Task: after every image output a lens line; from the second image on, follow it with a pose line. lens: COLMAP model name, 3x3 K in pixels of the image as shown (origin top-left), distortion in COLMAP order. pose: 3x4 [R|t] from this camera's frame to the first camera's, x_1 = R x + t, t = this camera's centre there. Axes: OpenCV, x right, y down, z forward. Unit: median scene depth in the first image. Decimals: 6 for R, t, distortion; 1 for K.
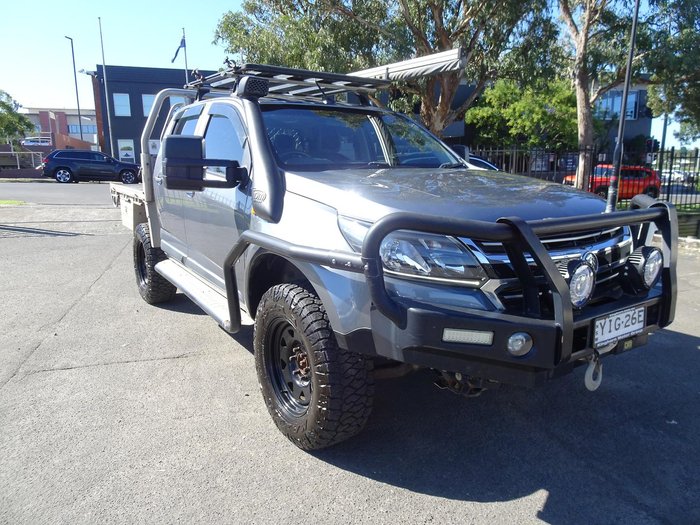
lens RADIAL K [[501.4, 0, 350.0], [0, 501.4, 262.5], [0, 0, 1]] dist [0.007784, -0.000762]
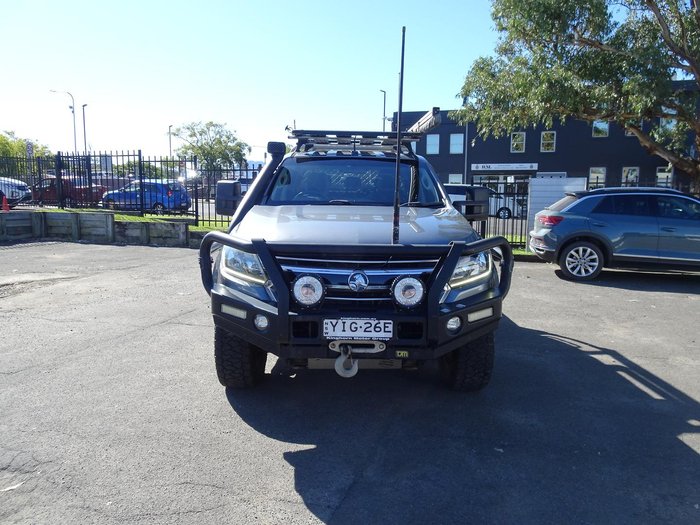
lens RADIAL K [[503.6, 0, 351.2], [0, 503.6, 254.9], [0, 0, 1]] dist [0.034447, -0.000475]
pose [[0.831699, 0.081887, -0.549155, 0.971039], [-0.123171, 0.991632, -0.038676, -0.011536], [0.541392, 0.099807, 0.834825, -0.109525]]
